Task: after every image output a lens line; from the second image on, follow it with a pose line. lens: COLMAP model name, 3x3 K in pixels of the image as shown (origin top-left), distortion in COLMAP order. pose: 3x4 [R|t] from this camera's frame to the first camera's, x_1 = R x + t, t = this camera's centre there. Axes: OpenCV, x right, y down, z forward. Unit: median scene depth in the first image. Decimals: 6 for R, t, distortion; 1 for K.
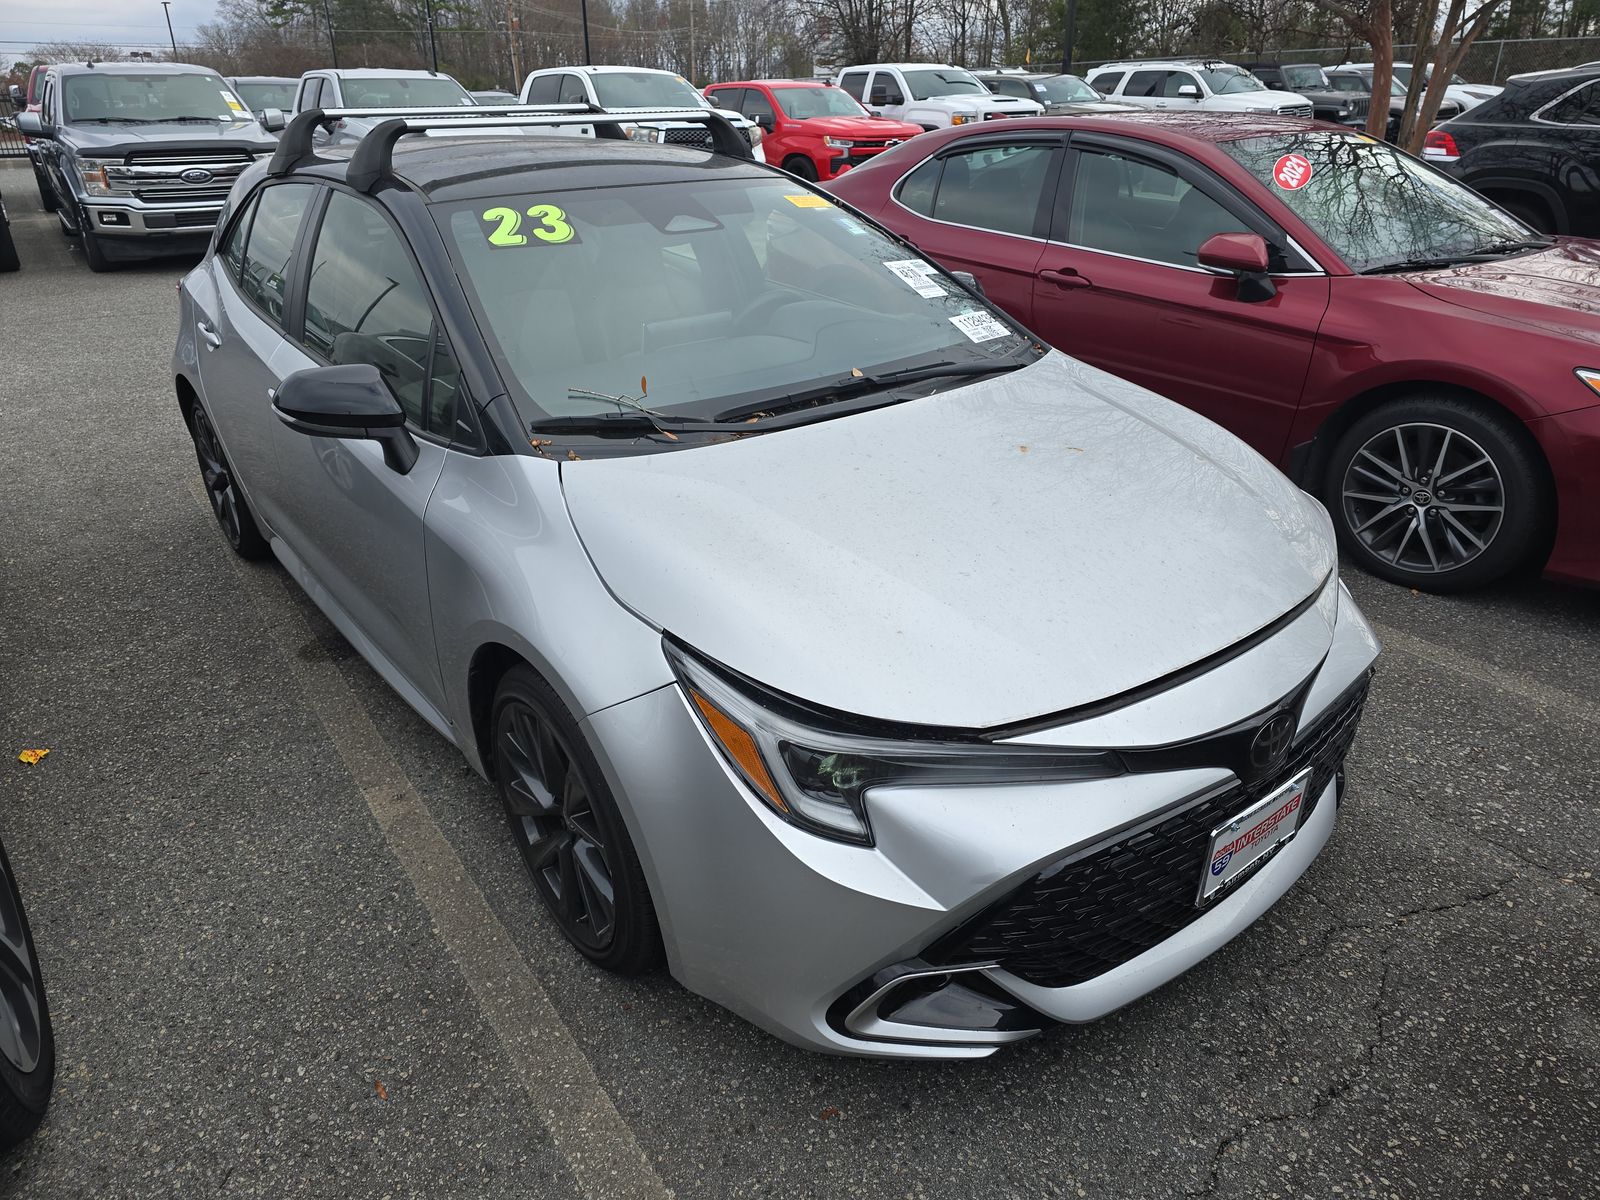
lens RADIAL K [[1066.8, 0, 804.5], [0, 1066.8, 606.2], [0, 0, 1]] dist [0.036534, -0.036994]
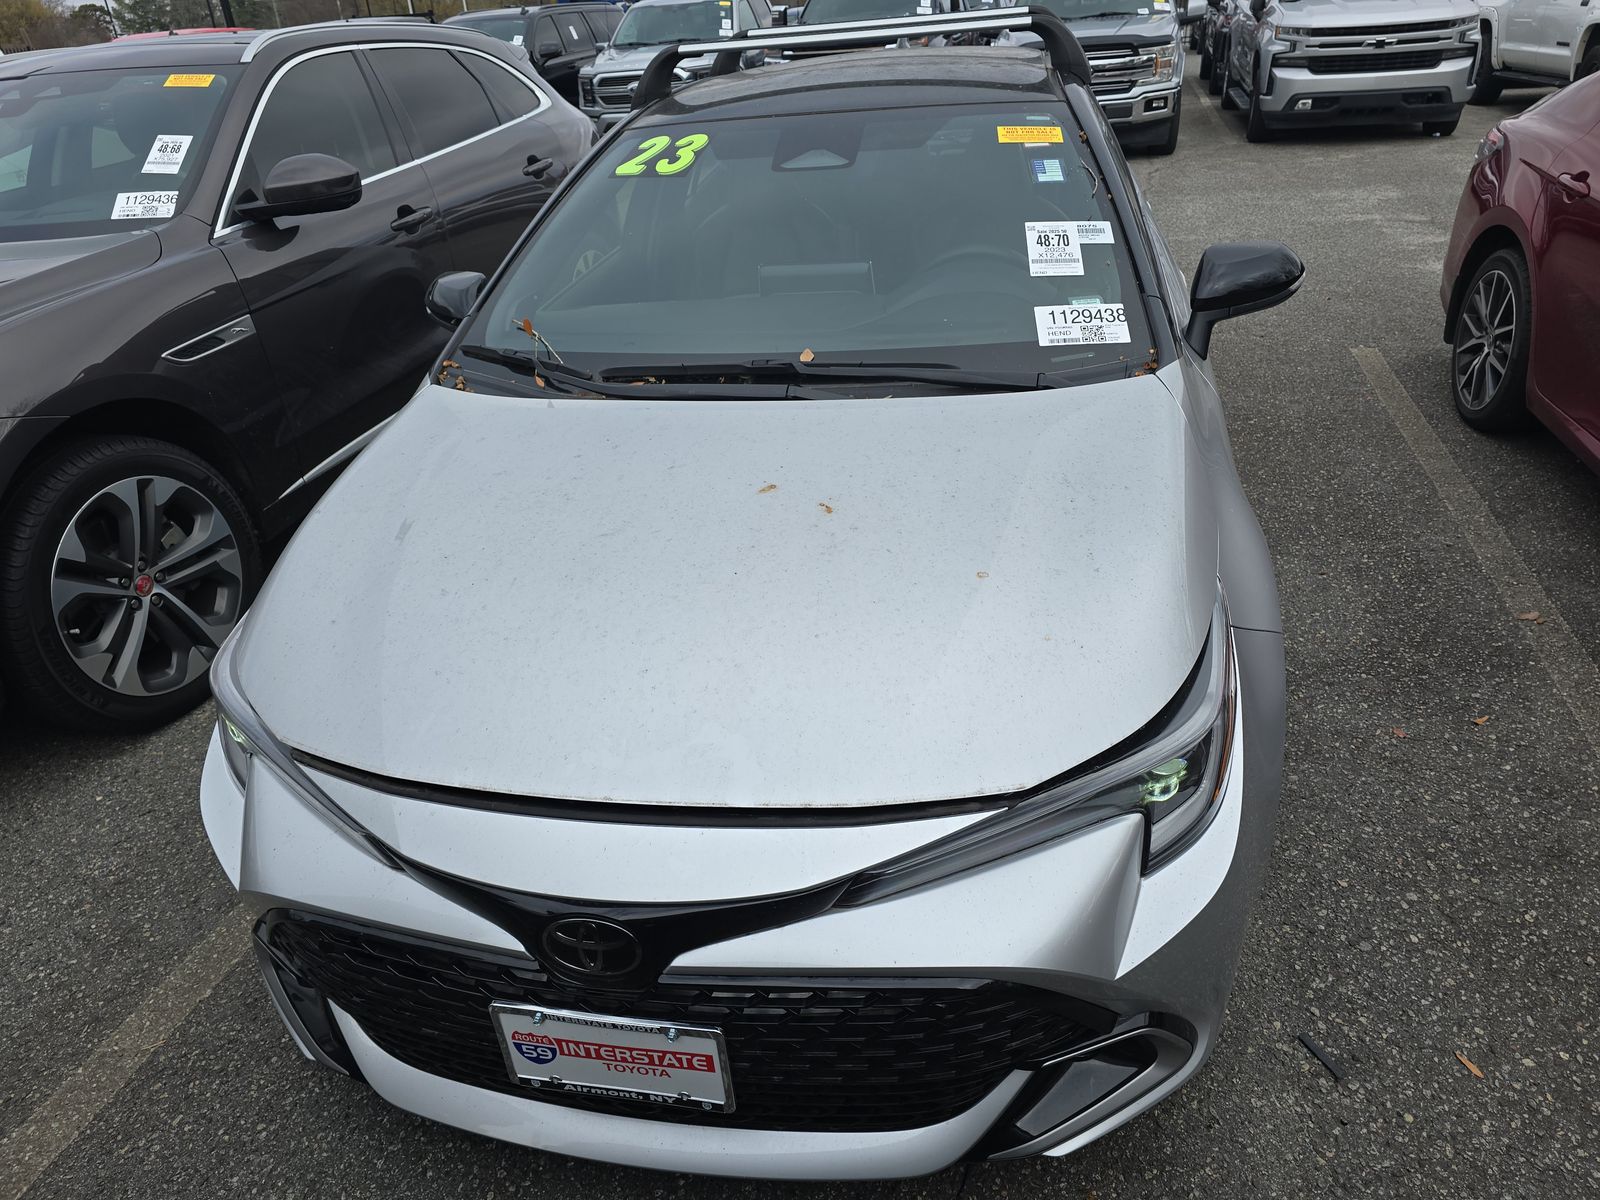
lens RADIAL K [[1066.8, 0, 804.5], [0, 1066.8, 606.2], [0, 0, 1]] dist [0.036534, -0.036994]
pose [[0.647866, 0.338526, -0.682400, 0.713544], [-0.276454, 0.939240, 0.203475, -0.210521], [0.709819, 0.056828, 0.702089, 0.432411]]
